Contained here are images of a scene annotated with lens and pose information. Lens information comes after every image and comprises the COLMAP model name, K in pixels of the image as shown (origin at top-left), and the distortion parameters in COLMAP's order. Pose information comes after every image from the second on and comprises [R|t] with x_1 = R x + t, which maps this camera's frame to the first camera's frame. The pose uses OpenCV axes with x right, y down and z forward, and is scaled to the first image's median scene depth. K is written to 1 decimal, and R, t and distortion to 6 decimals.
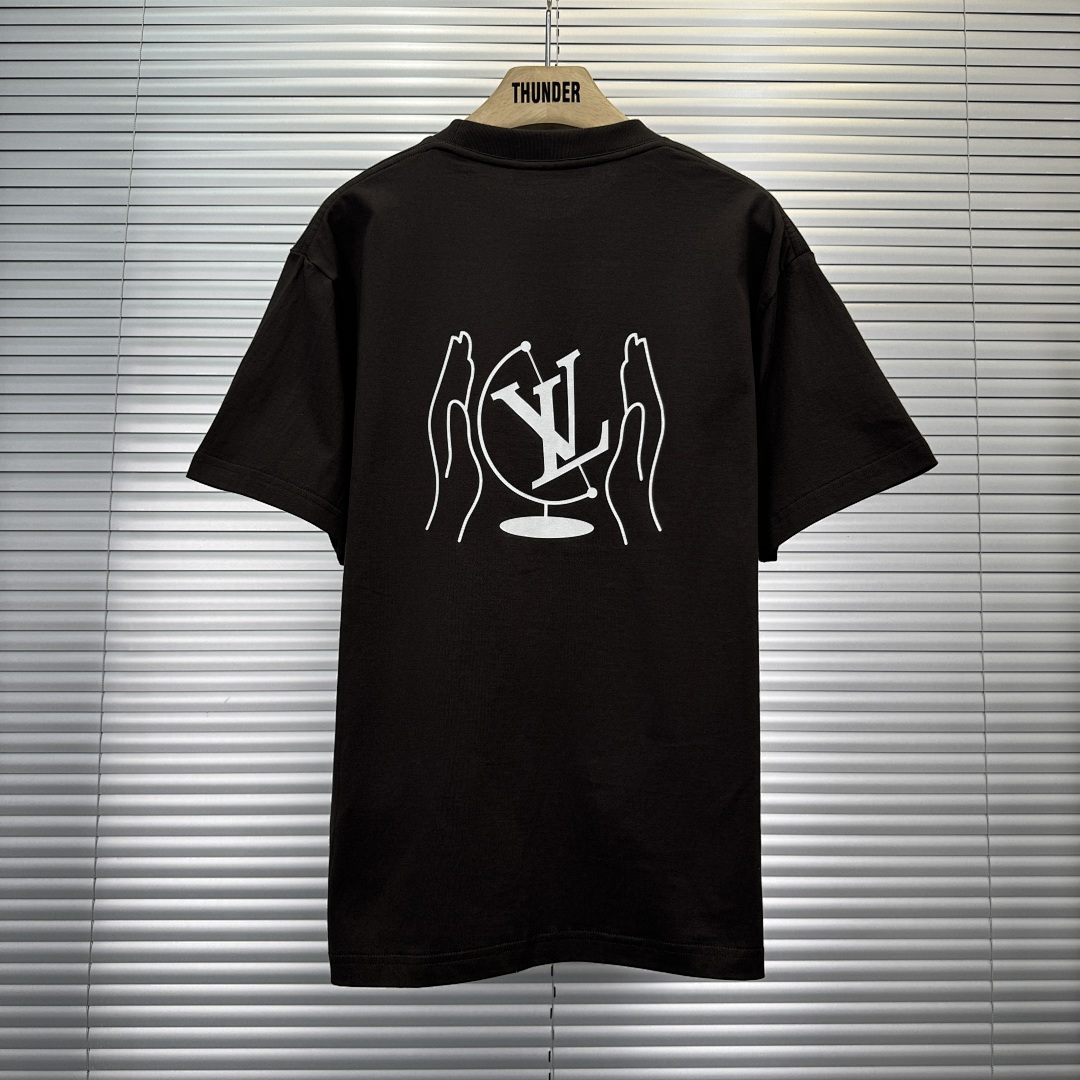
lens RADIAL K [[2027.2, 0, 537.3], [0, 2027.2, 541.4], [0, 0, 1]] dist [0.035470, 0.000000]
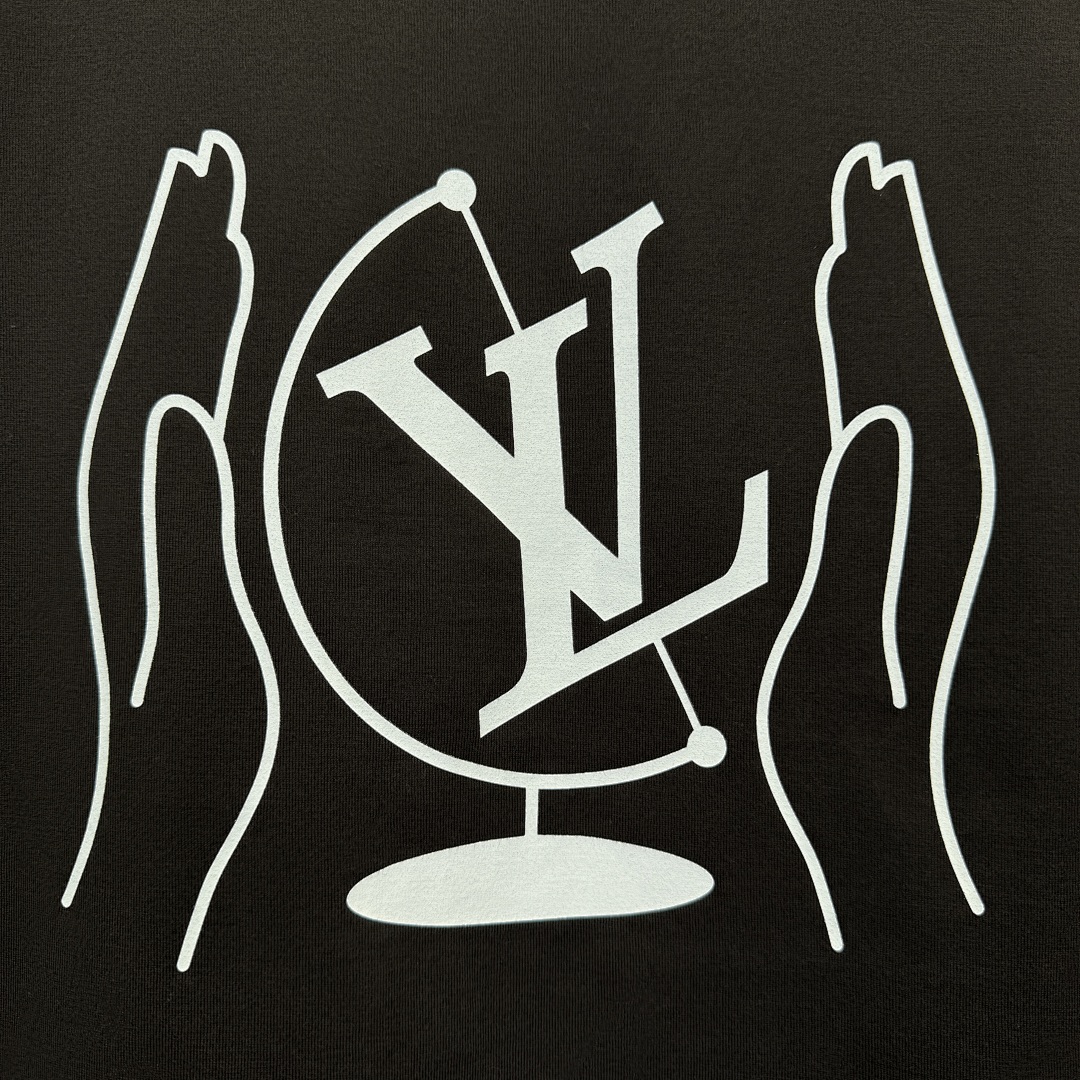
lens RADIAL K [[2027.2, 0, 540.3], [0, 2027.2, 540.4], [0, 0, 1]] dist [0.035470, 0.000000]
pose [[0.999998, 0.001822, -0.000831, 0.005530], [-0.001804, 0.999772, 0.021263, -0.056565], [0.000870, -0.021261, 0.999774, 0.736366]]
